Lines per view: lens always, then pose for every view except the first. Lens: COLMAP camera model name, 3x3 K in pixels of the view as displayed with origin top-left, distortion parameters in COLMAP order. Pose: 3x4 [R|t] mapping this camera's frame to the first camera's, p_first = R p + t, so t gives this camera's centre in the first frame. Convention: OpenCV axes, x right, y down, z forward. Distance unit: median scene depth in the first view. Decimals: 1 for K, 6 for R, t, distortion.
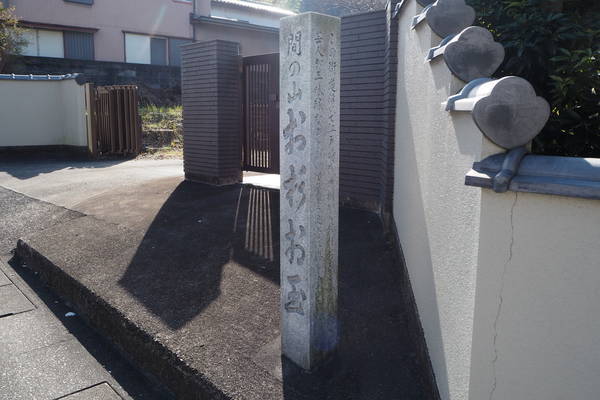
lens RADIAL K [[499.6, 0, 301.8], [0, 499.6, 197.9], [0, 0, 1]] dist [-0.057081, 0.000212]
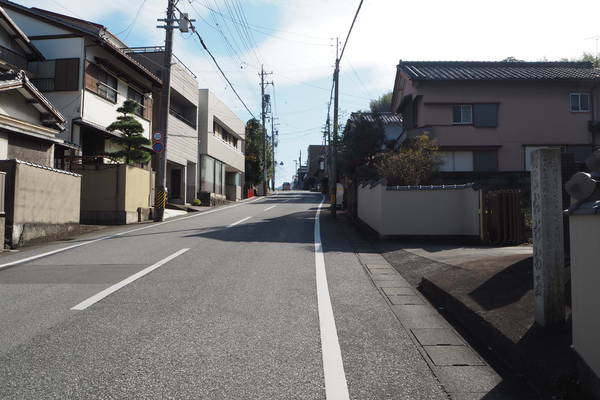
lens RADIAL K [[499.6, 0, 301.8], [0, 499.6, 197.9], [0, 0, 1]] dist [-0.057081, 0.000212]
pose [[0.699002, -0.046331, -0.713618, 0.197759], [-0.107443, 0.979768, -0.168852, 0.075923], [0.707003, 0.194701, 0.679881, -0.280131]]
